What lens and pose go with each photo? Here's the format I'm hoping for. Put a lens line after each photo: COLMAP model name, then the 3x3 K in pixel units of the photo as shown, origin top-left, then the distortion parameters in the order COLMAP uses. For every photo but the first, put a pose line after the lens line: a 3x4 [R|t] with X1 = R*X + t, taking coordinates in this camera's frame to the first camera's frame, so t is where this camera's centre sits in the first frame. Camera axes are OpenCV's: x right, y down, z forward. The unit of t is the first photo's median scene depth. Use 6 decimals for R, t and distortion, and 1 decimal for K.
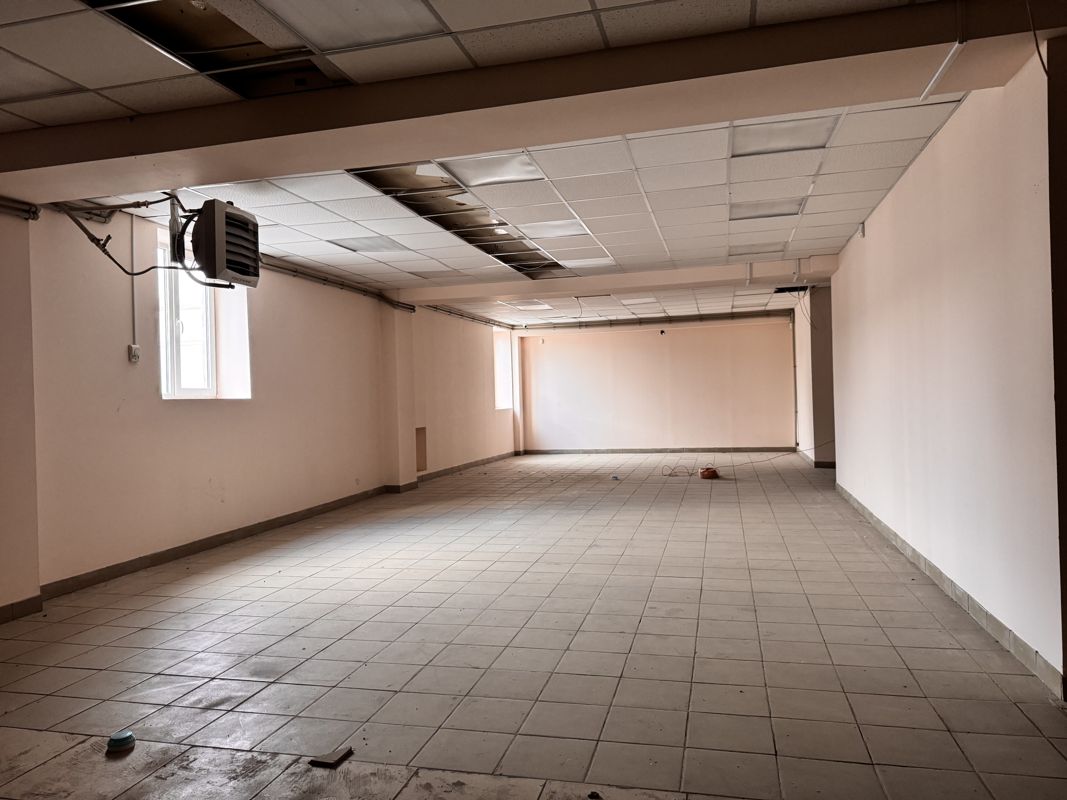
lens RADIAL K [[738.7, 0, 533.5], [0, 738.7, 400.0], [0, 0, 1]] dist [0.100614, -0.154422]
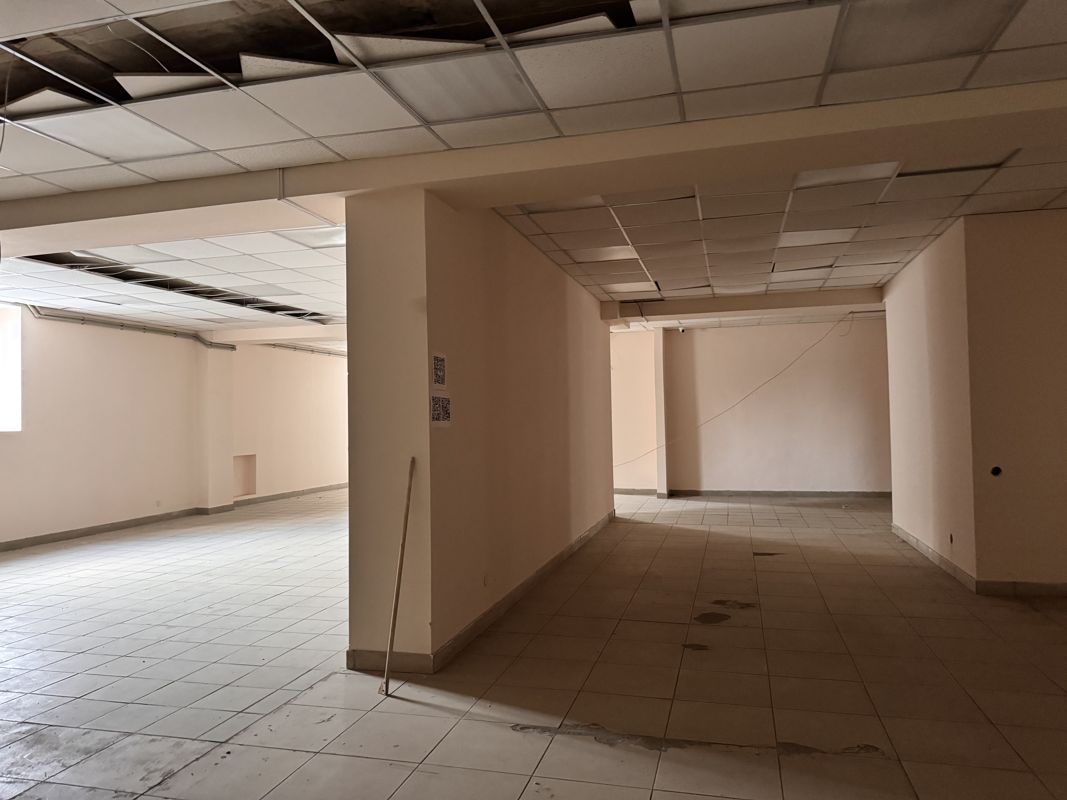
lens RADIAL K [[744.5, 0, 533.5], [0, 744.5, 400.0], [0, 0, 1]] dist [0.045447, -0.060007]
pose [[0.999913, 0.011031, -0.007221, 0.309379], [-0.011245, 0.999479, -0.030264, -0.017229], [0.006884, 0.030342, 0.999516, -0.118215]]
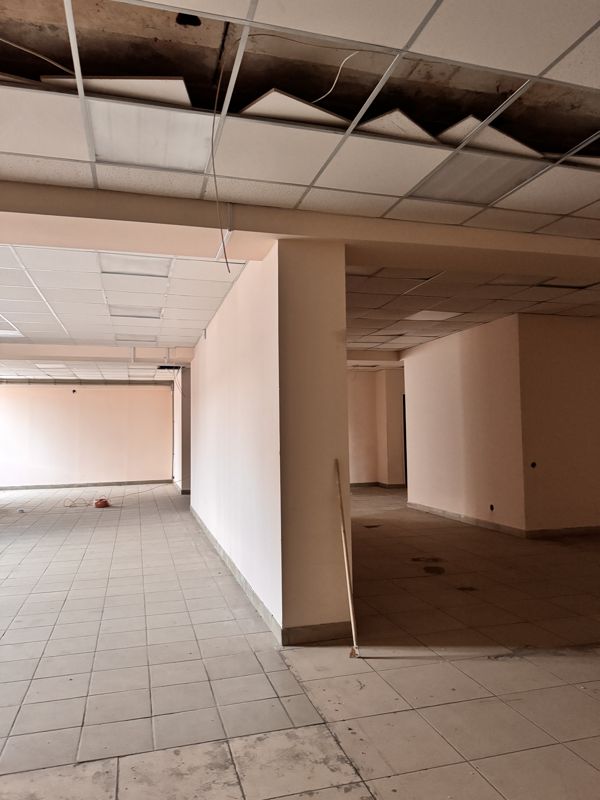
lens RADIAL K [[553.9, 0, 287.4], [0, 553.9, 401.5], [0, 0, 1]] dist [0.100614, -0.154422]
pose [[0.866646, 0.047554, 0.496653, 0.029773], [-0.010073, 0.996912, -0.077876, -0.006538], [-0.498822, 0.062488, 0.864449, -0.020224]]
